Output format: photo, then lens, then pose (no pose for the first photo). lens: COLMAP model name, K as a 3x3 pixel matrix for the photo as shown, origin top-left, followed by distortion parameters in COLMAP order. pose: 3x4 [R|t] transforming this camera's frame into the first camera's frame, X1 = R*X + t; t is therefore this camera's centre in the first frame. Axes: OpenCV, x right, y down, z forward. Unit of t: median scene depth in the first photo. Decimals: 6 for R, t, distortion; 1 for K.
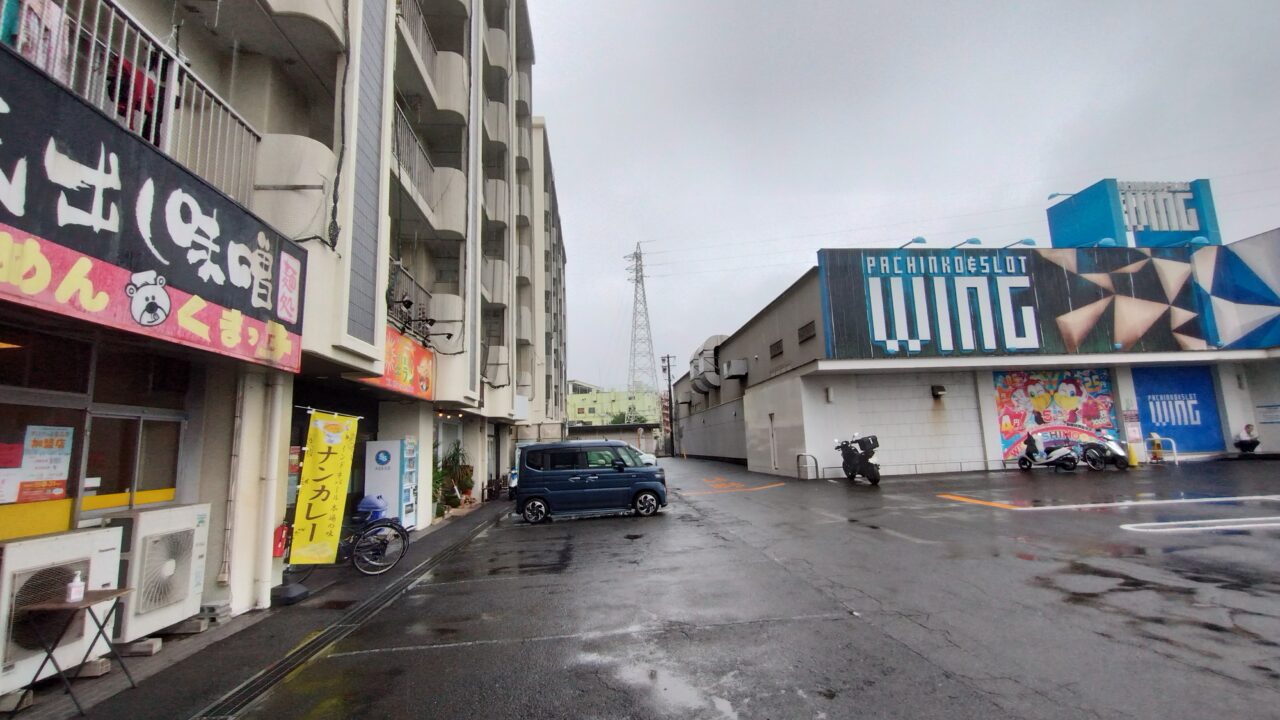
lens RADIAL K [[574.9, 0, 640.0], [0, 574.9, 360.0], [0, 0, 1]] dist [0.000865, 0.000140]
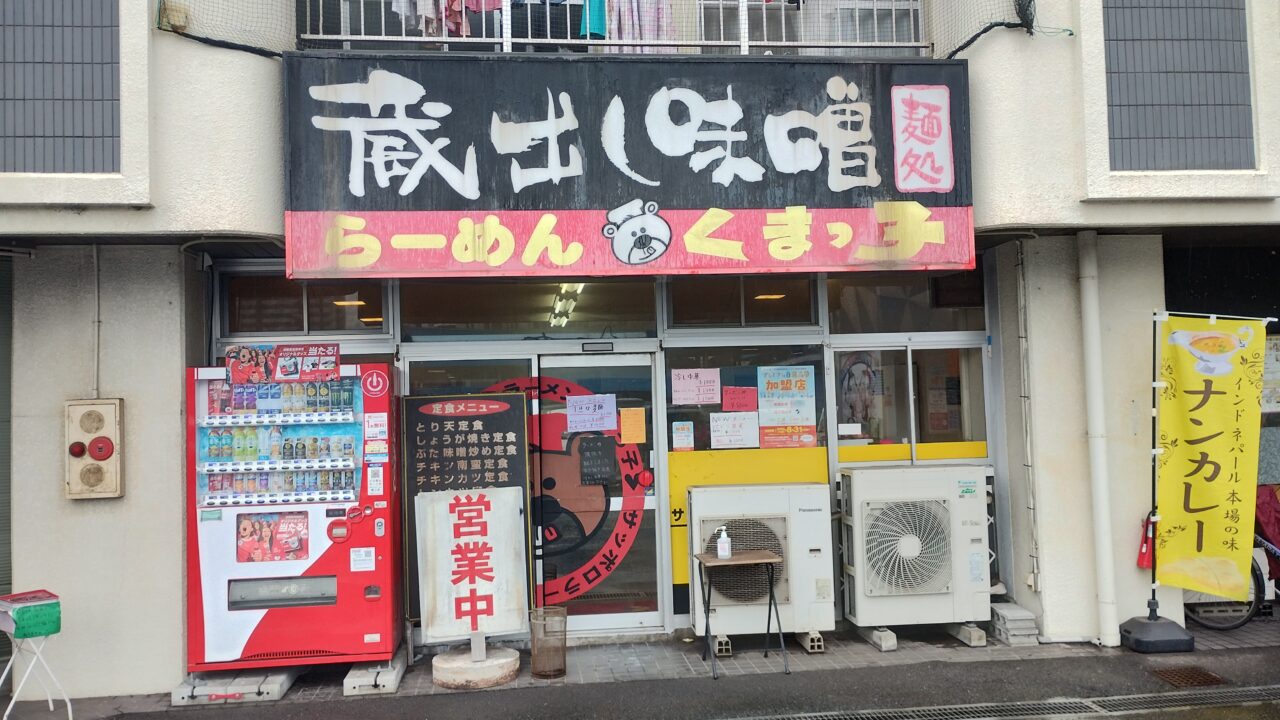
lens RADIAL K [[1009.3, 0, 640.0], [0, 1009.3, 360.0], [0, 0, 1]] dist [0.035181, -0.004904]
pose [[0.074256, -0.013234, -0.997151, 0.558315], [0.175214, 0.984530, -0.000019, 0.070184], [0.981726, -0.174713, 0.075426, 0.699778]]
